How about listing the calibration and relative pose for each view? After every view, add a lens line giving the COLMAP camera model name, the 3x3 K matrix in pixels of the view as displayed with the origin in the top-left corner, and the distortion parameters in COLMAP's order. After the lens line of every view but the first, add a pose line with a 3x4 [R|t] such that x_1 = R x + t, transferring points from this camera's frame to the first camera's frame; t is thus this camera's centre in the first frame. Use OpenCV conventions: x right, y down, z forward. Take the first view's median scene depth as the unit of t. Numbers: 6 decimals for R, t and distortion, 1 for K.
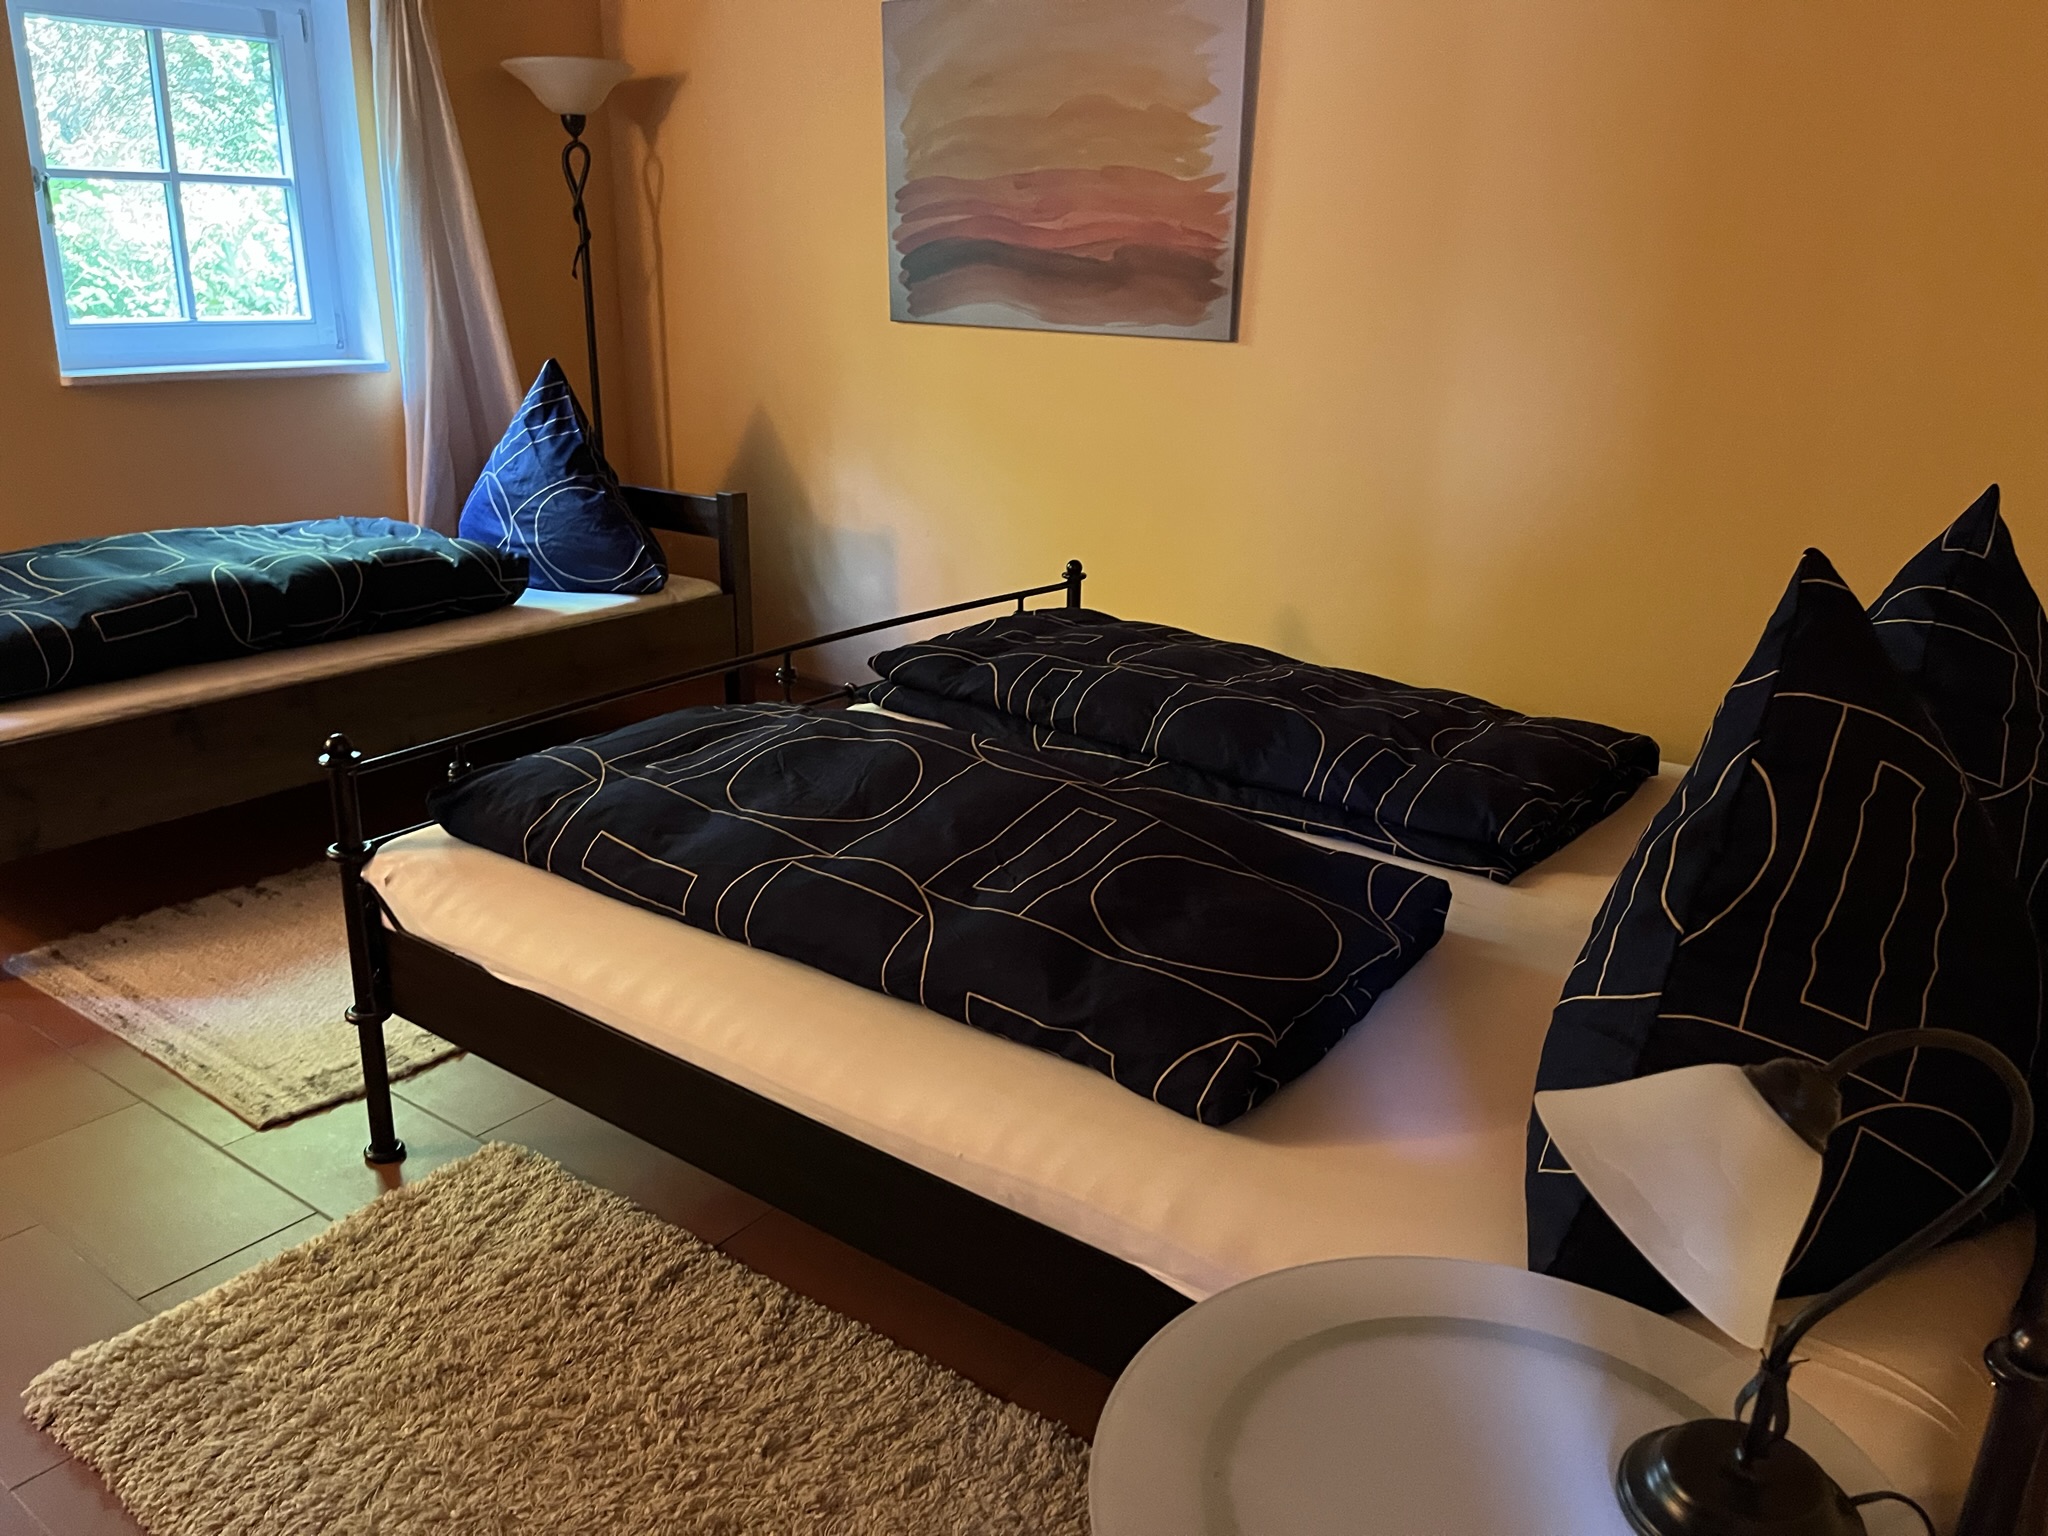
lens RADIAL K [[1558.9, 0, 1034.3], [0, 1558.9, 768.1], [0, 0, 1]] dist [0.059501, -0.074568]
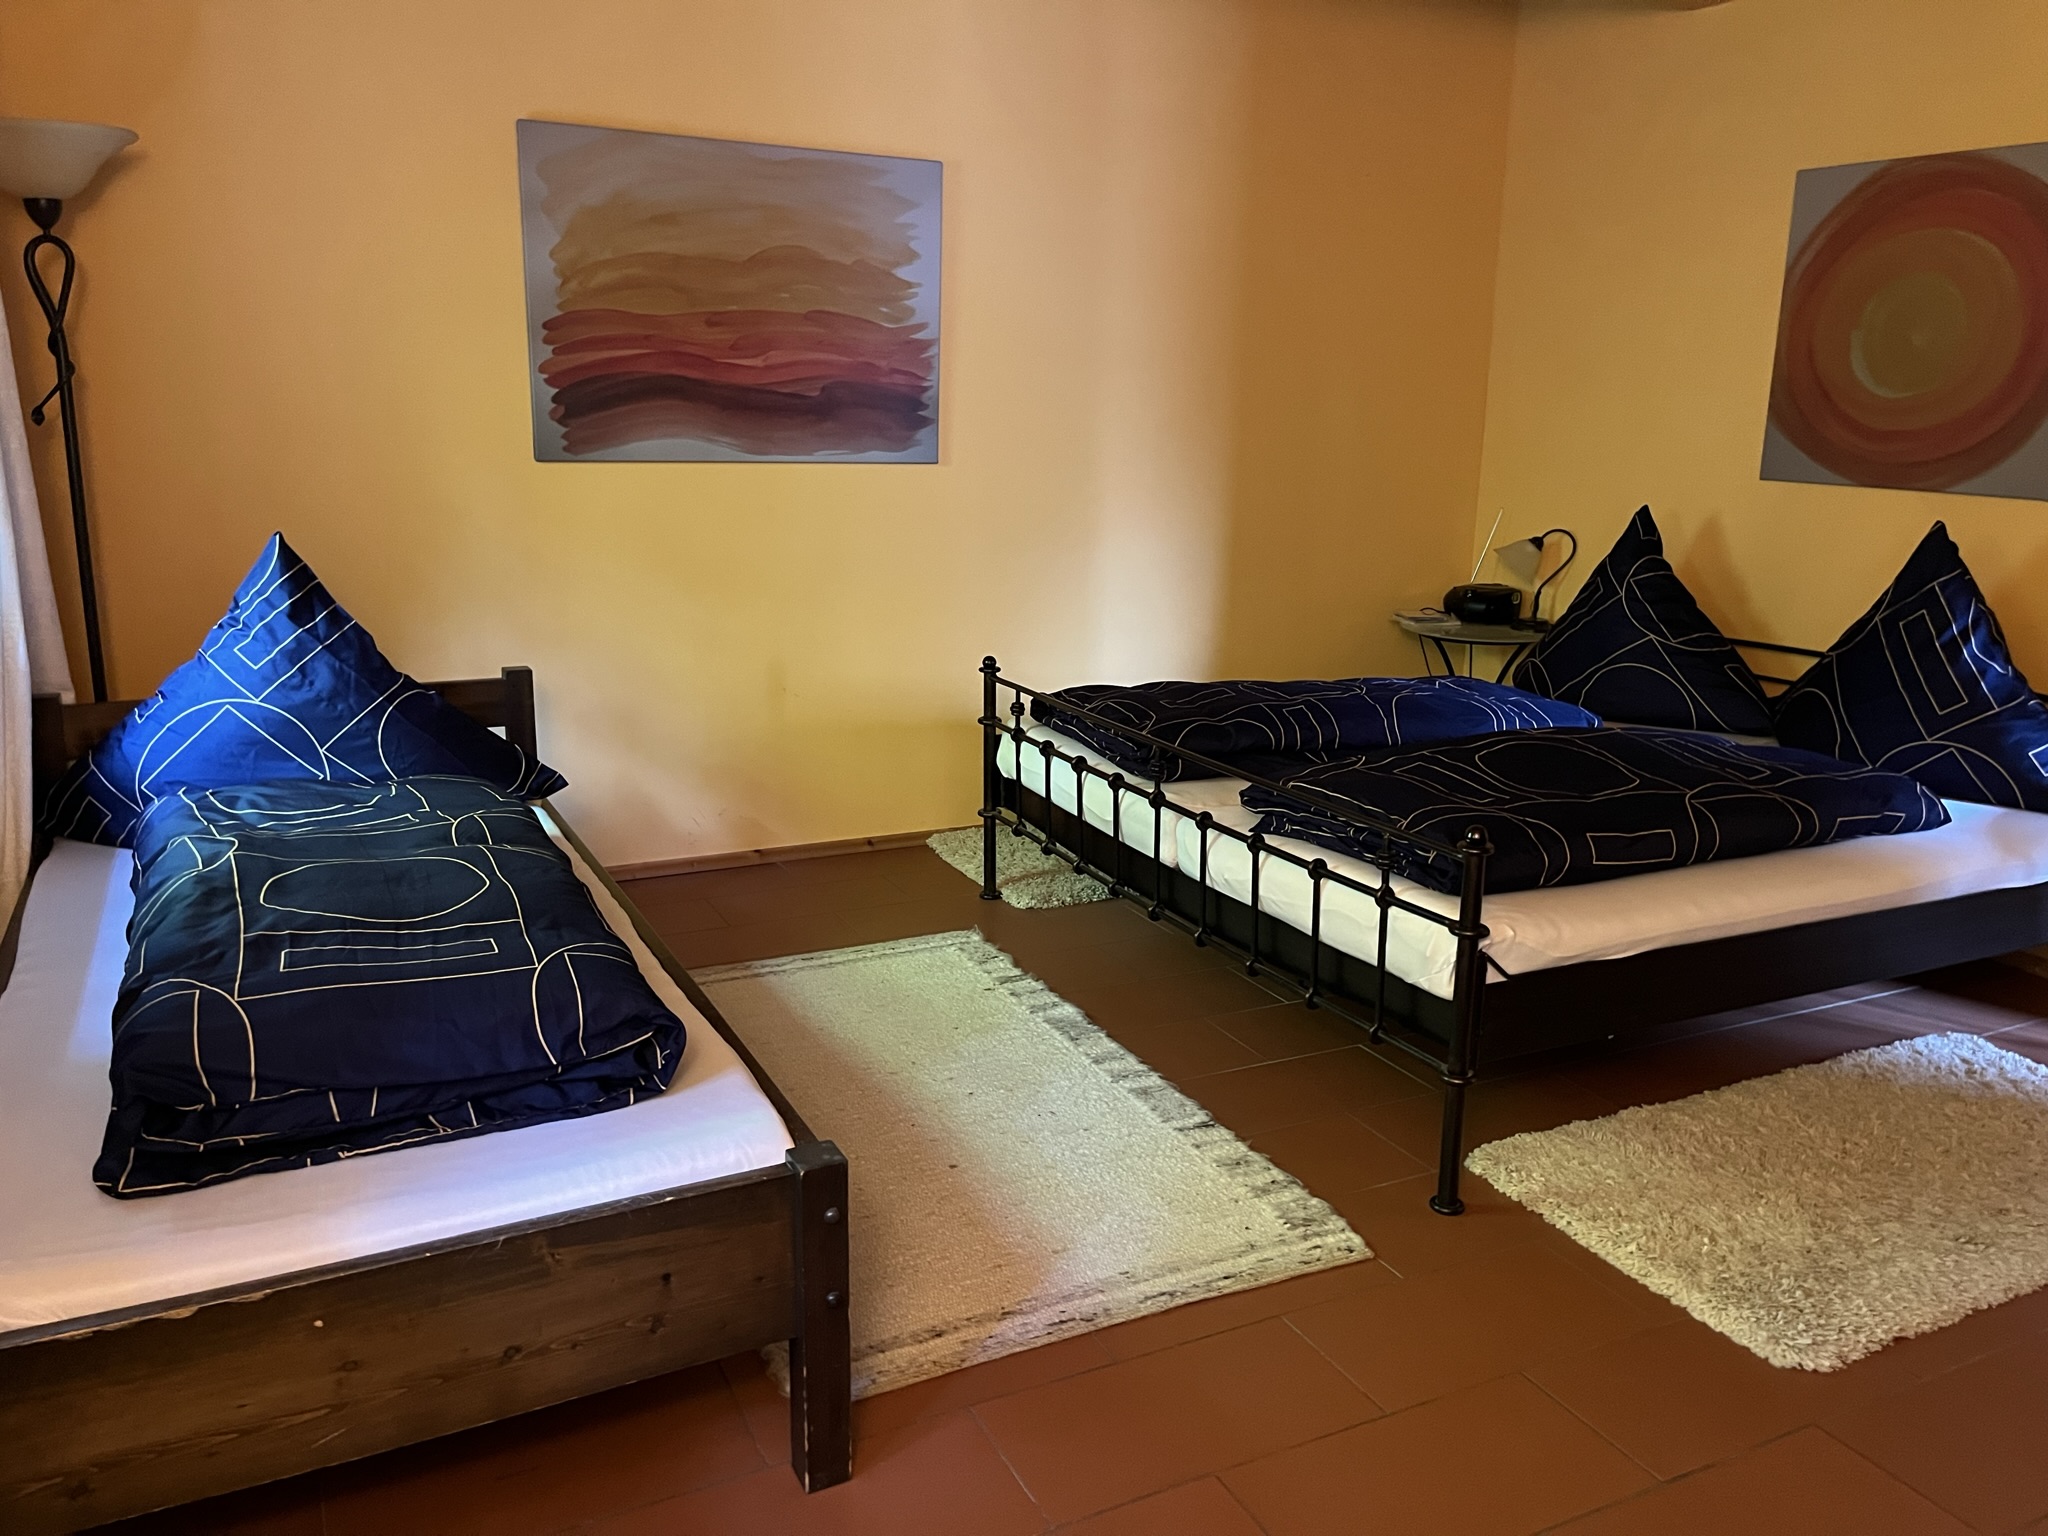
lens RADIAL K [[1558.9, 0, 1034.3], [0, 1558.9, 768.1], [0, 0, 1]] dist [0.059501, -0.074568]
pose [[0.462919, -0.221331, 0.858323, -0.854787], [0.265747, 0.958436, 0.103821, -0.148464], [-0.845627, 0.180036, 0.502496, 0.373675]]
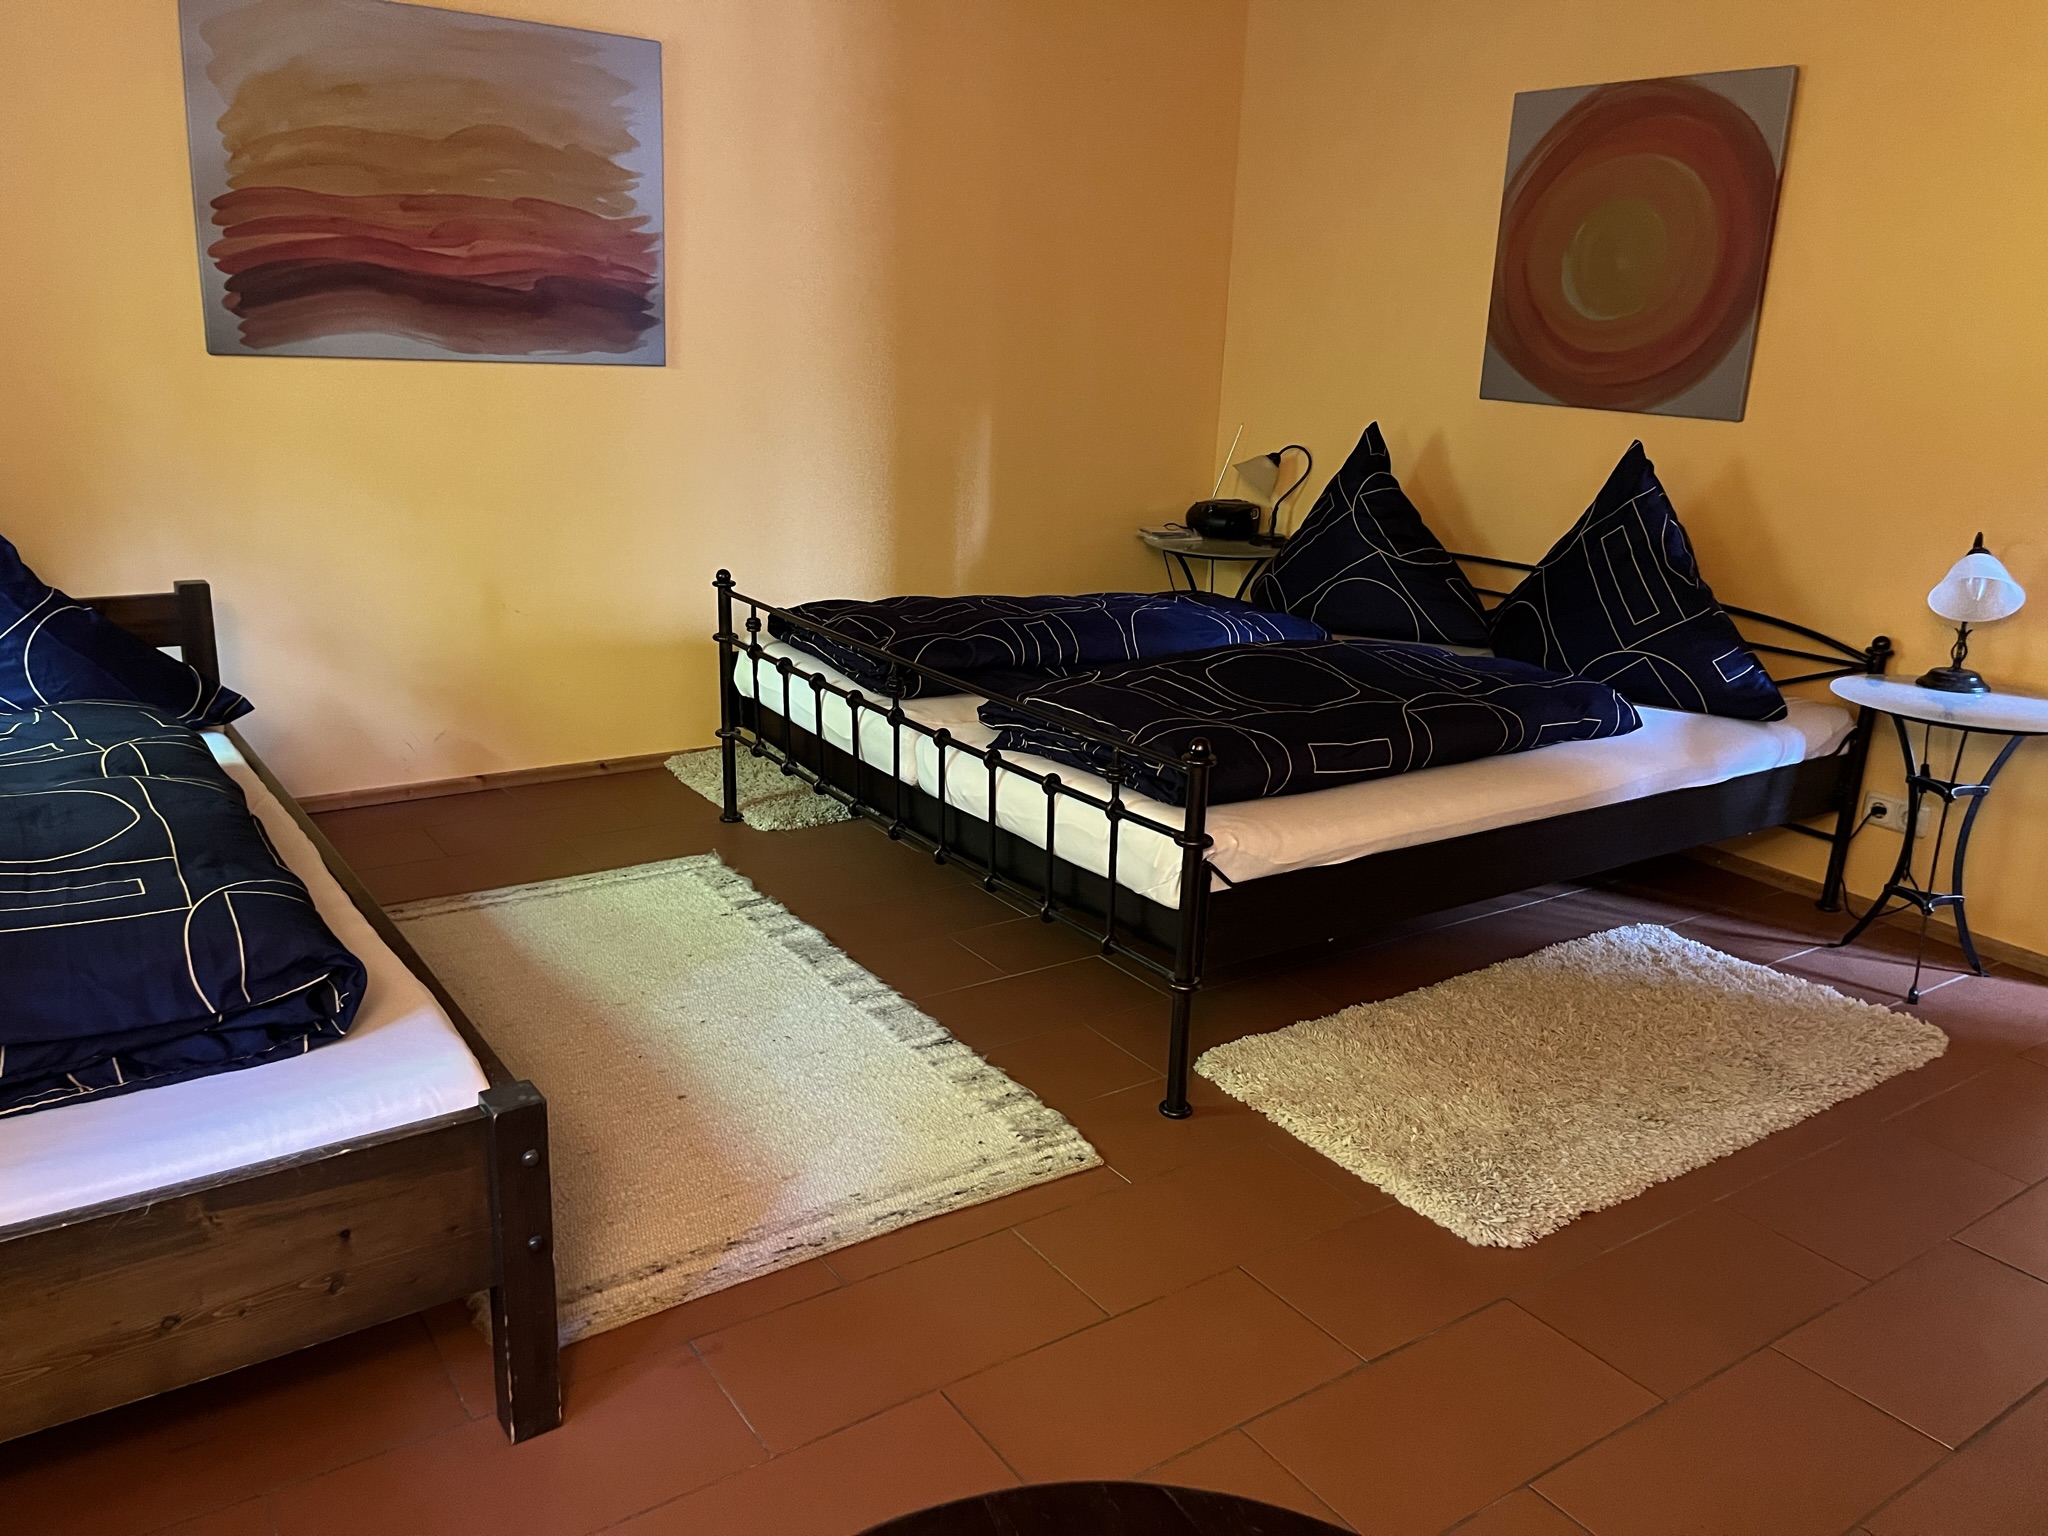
lens RADIAL K [[1558.9, 0, 1034.3], [0, 1558.9, 768.1], [0, 0, 1]] dist [0.059501, -0.074568]
pose [[0.329925, -0.273615, 0.903485, -0.835649], [0.258586, 0.946662, 0.192263, -0.141290], [-0.907900, 0.170196, 0.383080, 0.364332]]
